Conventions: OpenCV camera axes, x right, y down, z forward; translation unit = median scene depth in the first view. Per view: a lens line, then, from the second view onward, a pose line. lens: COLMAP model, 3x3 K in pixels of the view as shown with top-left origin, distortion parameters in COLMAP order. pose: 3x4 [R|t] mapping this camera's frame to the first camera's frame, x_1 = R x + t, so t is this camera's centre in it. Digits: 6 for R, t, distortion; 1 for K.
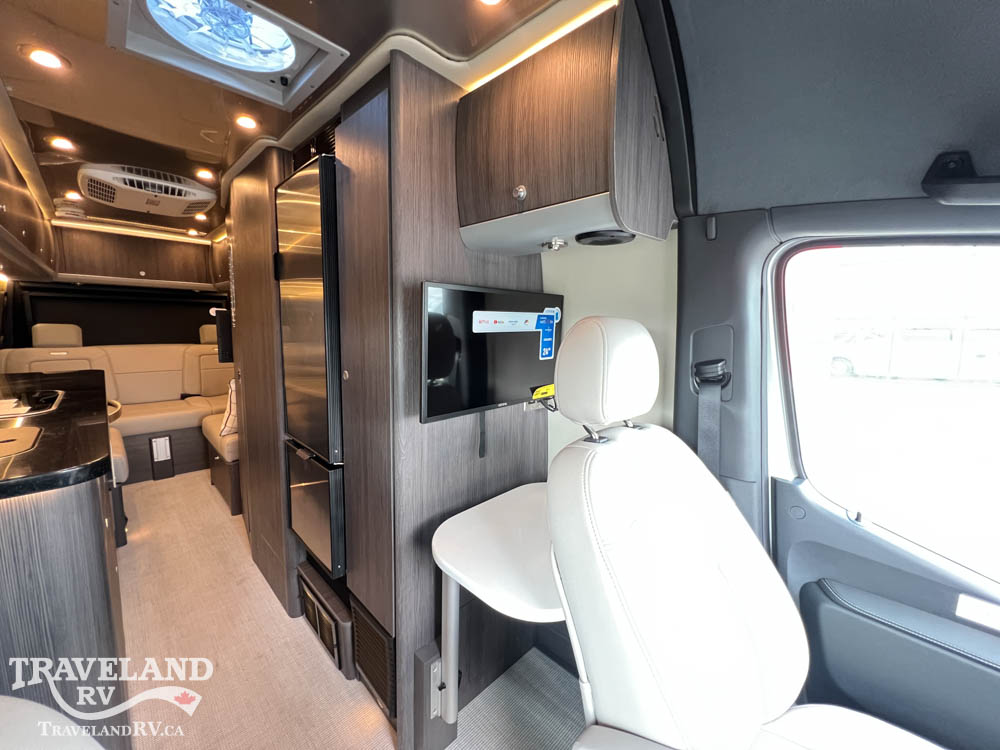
lens RADIAL K [[398.7, 0, 498.2], [0, 398.7, 373.5], [0, 0, 1]] dist [-0.000741, 0.000340]
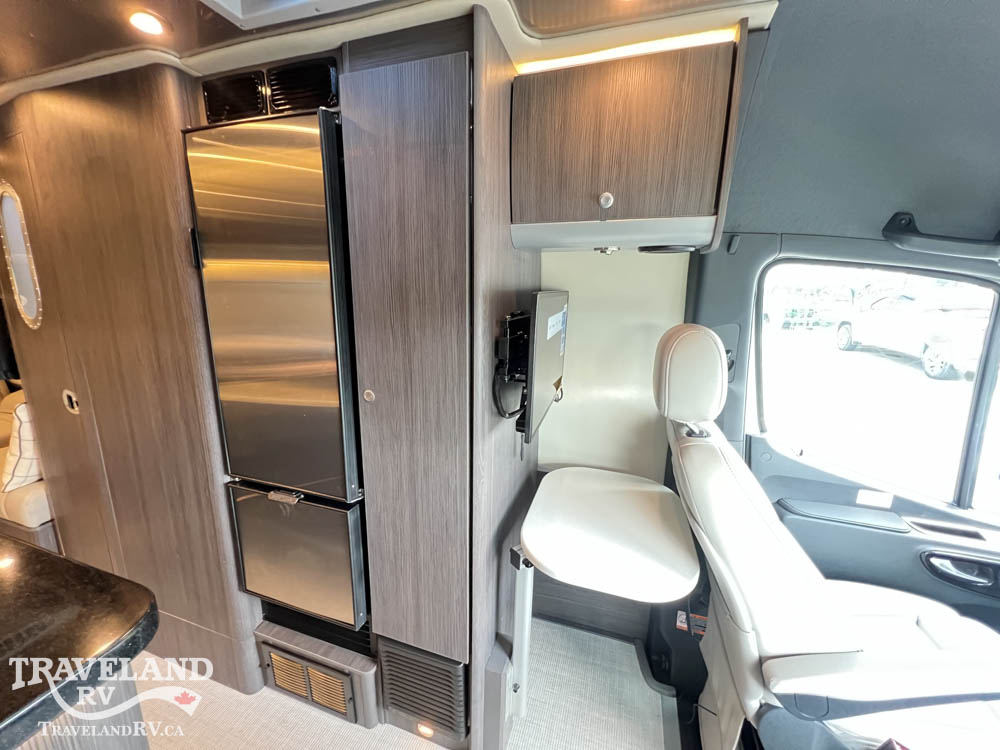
lens RADIAL K [[398.7, 0, 498.2], [0, 398.7, 373.5], [0, 0, 1]] dist [-0.000741, 0.000340]
pose [[0.894775, -0.105416, 0.433896, -0.481240], [0.065960, 0.992277, 0.105053, -0.106663], [-0.441619, -0.065379, 0.894817, 0.146060]]
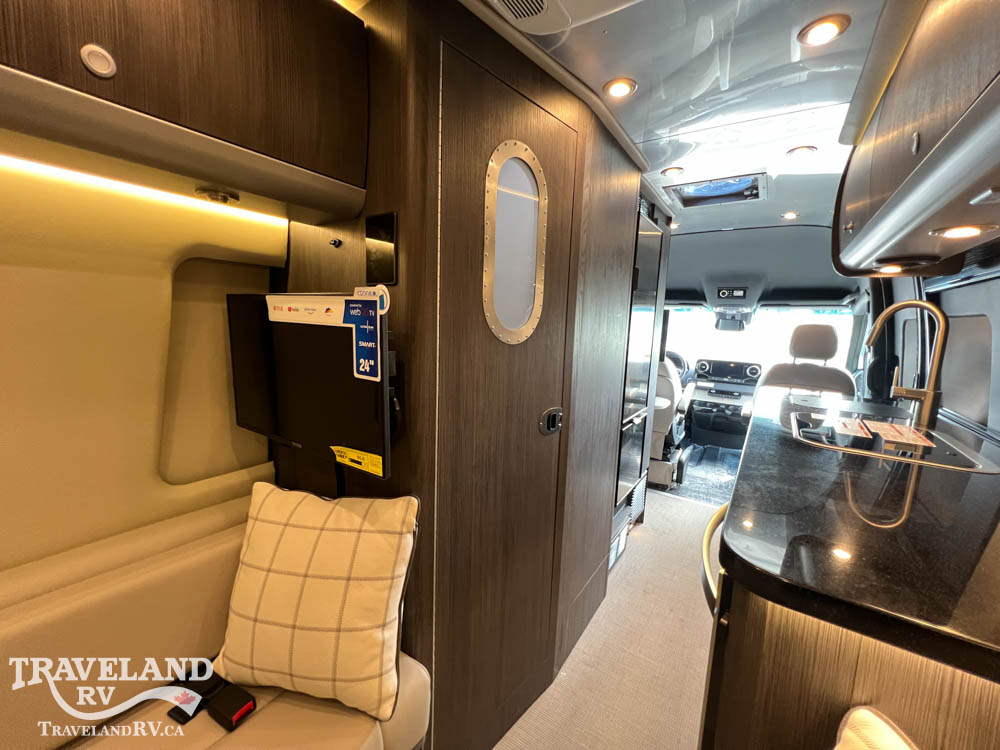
lens RADIAL K [[398.7, 0, 498.2], [0, 398.7, 373.5], [0, 0, 1]] dist [-0.000741, 0.000340]
pose [[0.181511, 0.129503, -0.974824, 0.697392], [-0.175947, 0.979572, 0.097372, -0.130580], [0.967521, 0.153843, 0.200589, 1.064348]]
